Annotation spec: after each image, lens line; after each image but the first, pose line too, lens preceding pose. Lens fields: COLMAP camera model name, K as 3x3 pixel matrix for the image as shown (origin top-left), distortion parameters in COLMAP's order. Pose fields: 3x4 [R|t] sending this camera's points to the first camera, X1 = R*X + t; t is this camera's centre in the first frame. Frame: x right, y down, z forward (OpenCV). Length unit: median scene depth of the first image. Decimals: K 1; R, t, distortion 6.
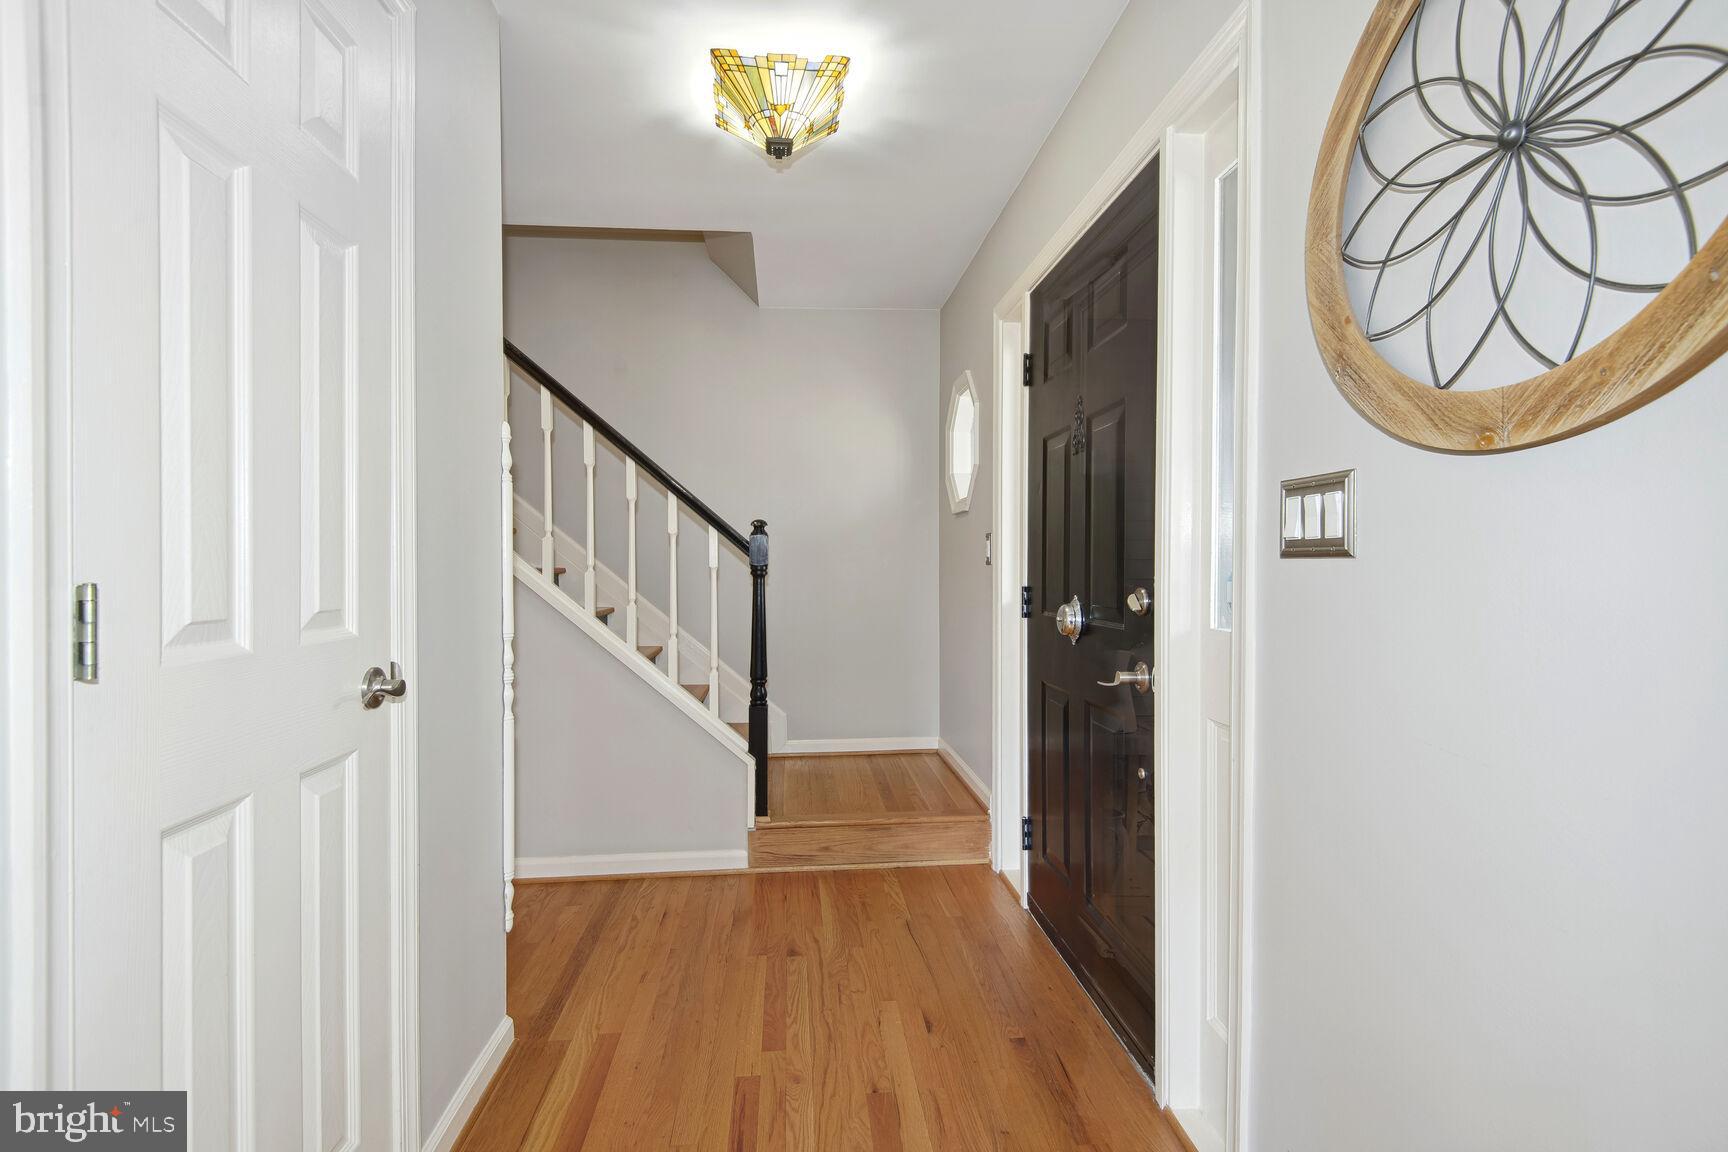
lens RADIAL K [[811.8, 0, 864.0], [0, 811.8, 576.0], [0, 0, 1]] dist [-0.001257, -0.000224]
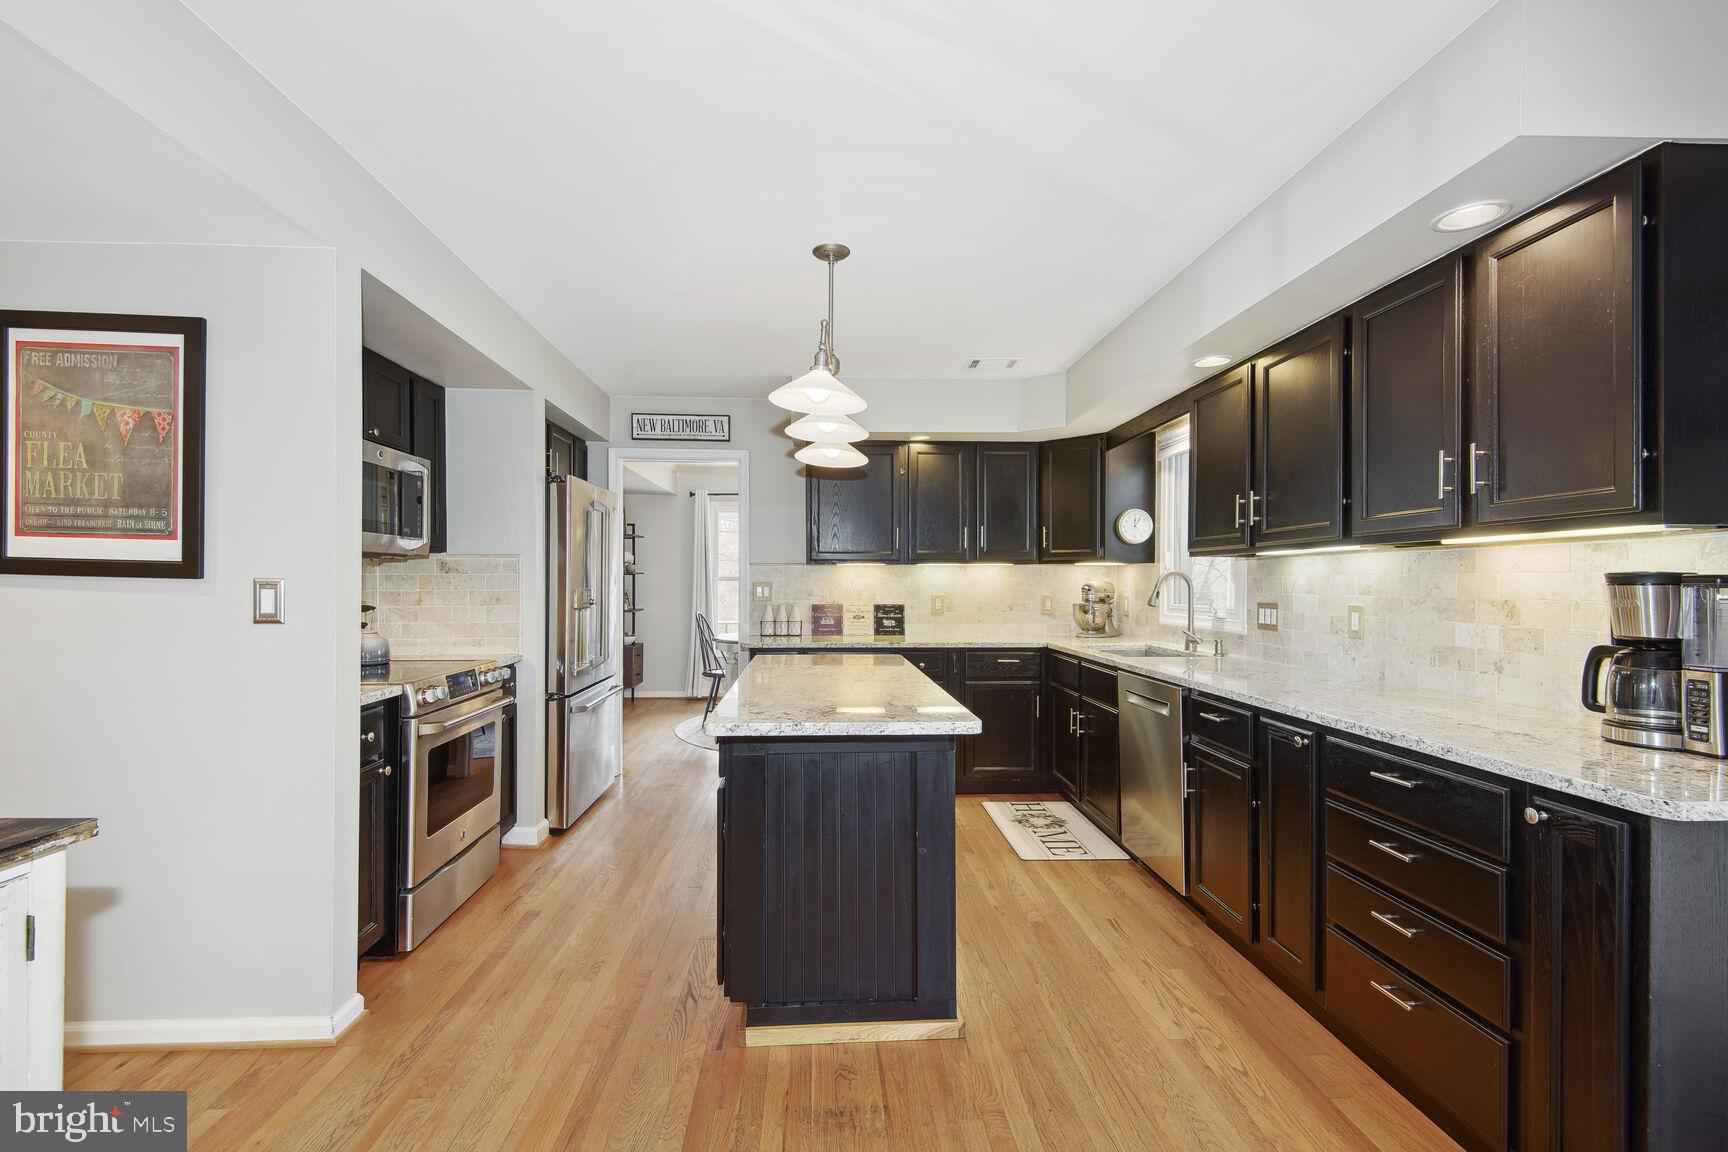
lens RADIAL K [[811.8, 0, 864.0], [0, 811.8, 576.0], [0, 0, 1]] dist [-0.001257, -0.000224]
pose [[0.999384, 0.002890, -0.034979, -0.806278], [-0.003419, 0.999880, -0.015086, -0.167130], [0.034932, 0.015196, 0.999274, -1.985801]]
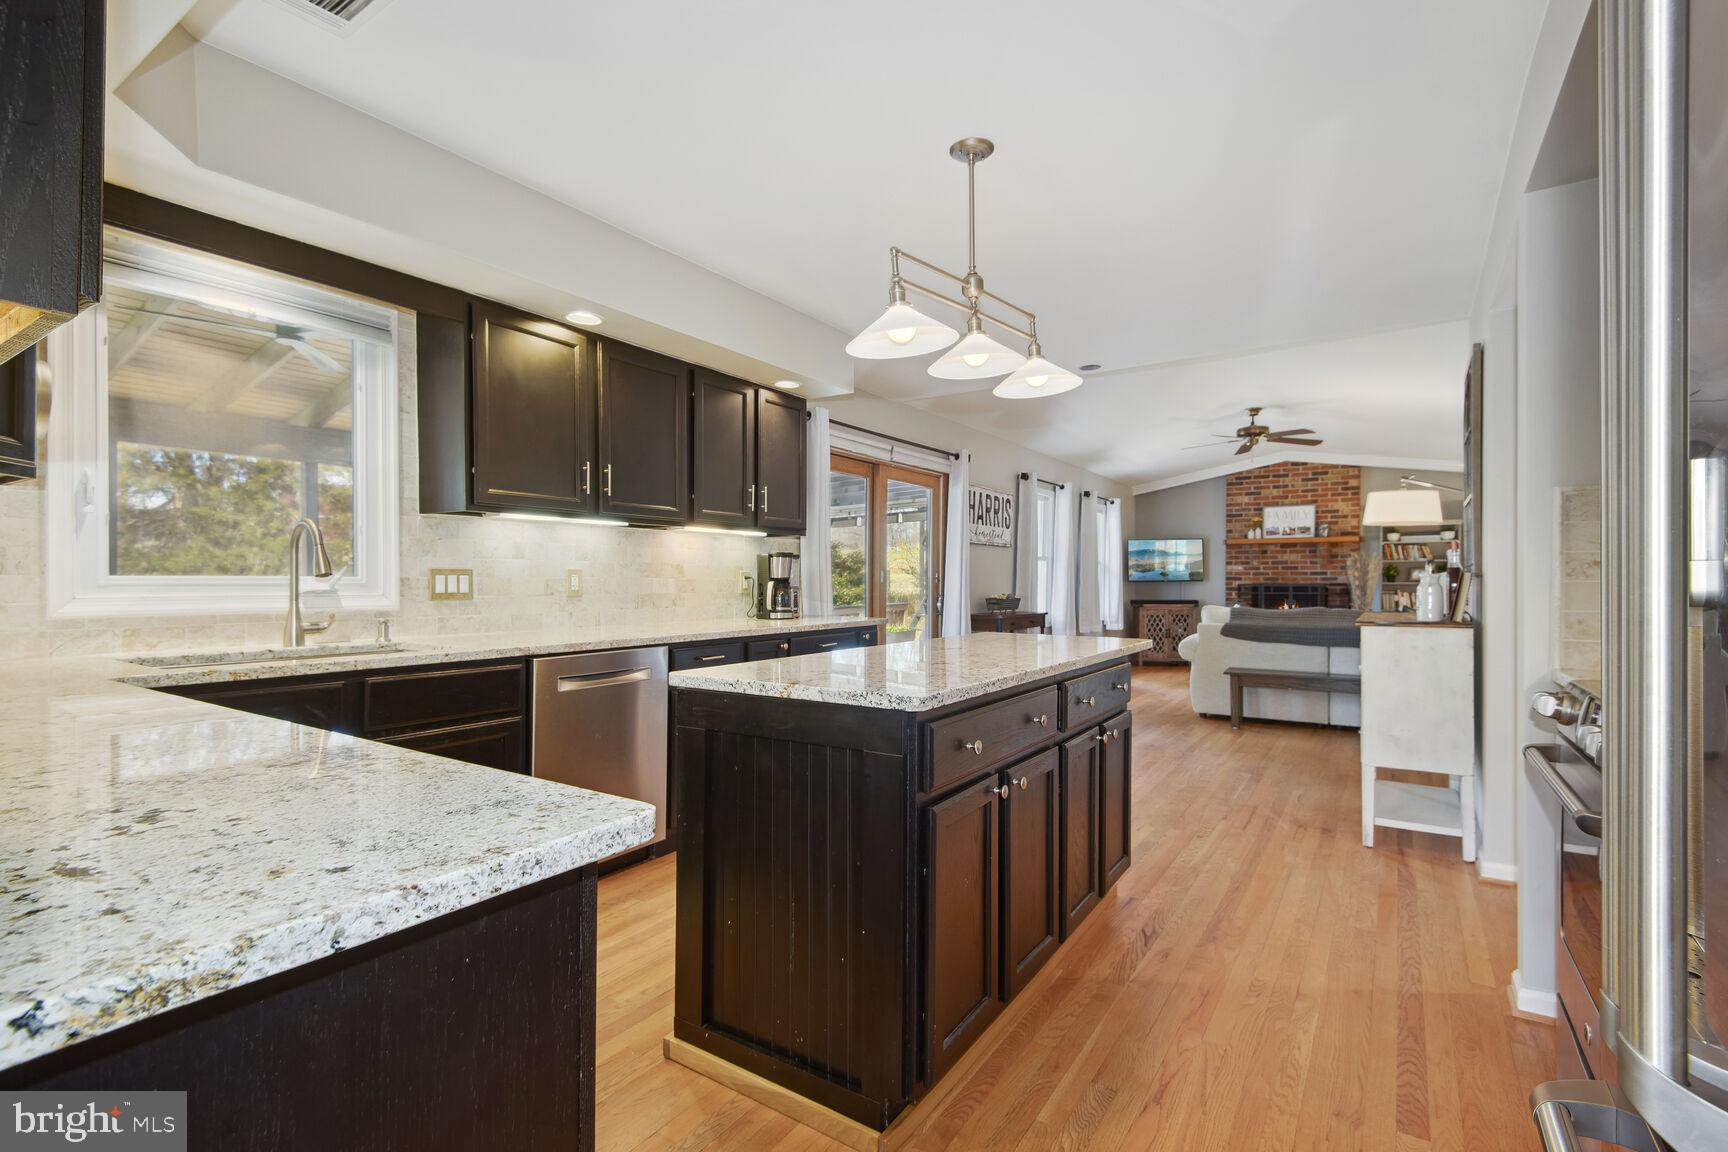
lens RADIAL K [[811.8, 0, 864.0], [0, 811.8, 576.0], [0, 0, 1]] dist [-0.001257, -0.000224]
pose [[-0.782301, 0.000775, 0.622900, -2.043647], [0.002013, 0.999997, 0.001284, -0.096762], [-0.622898, 0.002258, -0.782300, 2.142004]]
